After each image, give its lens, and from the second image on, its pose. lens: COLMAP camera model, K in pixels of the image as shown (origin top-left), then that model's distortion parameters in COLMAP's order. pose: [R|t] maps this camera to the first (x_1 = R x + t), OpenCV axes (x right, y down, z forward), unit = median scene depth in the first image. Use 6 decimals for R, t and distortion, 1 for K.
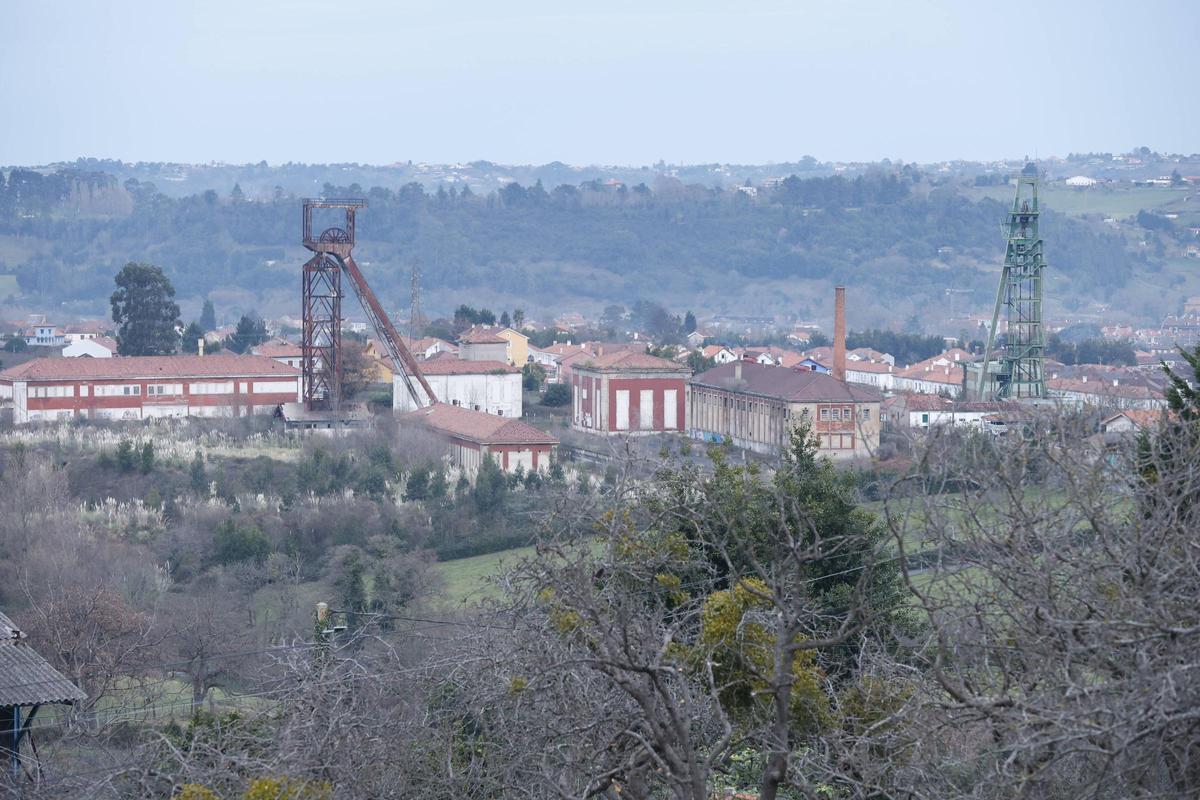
lens RADIAL K [[4440.4, 0, 600.0], [0, 4440.4, 400.0], [0, 0, 1]] dist [0.193225, 2.647542]
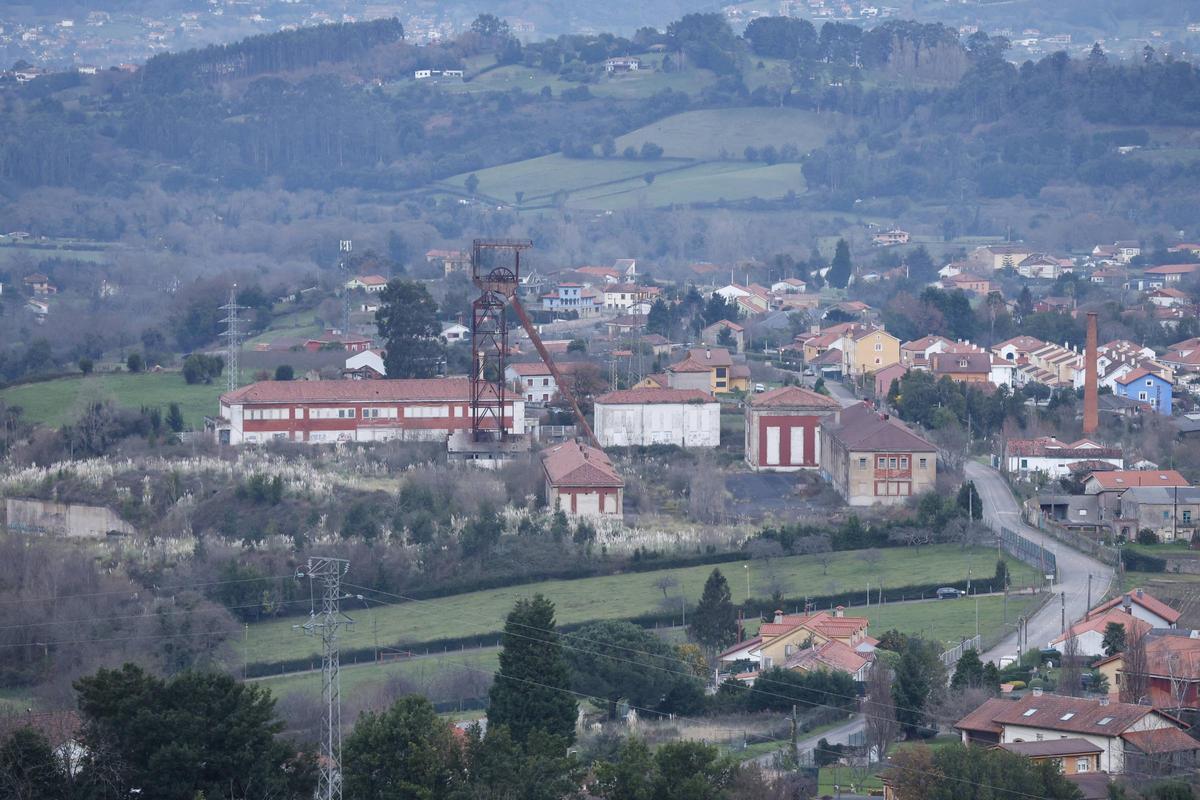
lens RADIAL K [[6319.5, 0, 595.0], [0, 6319.5, 398.1], [0, 0, 1]] dist [1.399641, 6.227027]
pose [[0.979187, 0.016262, -0.202306, 0.249160], [-0.012472, 0.999722, 0.019995, -0.035867], [0.202575, -0.017056, 0.979118, -0.429978]]
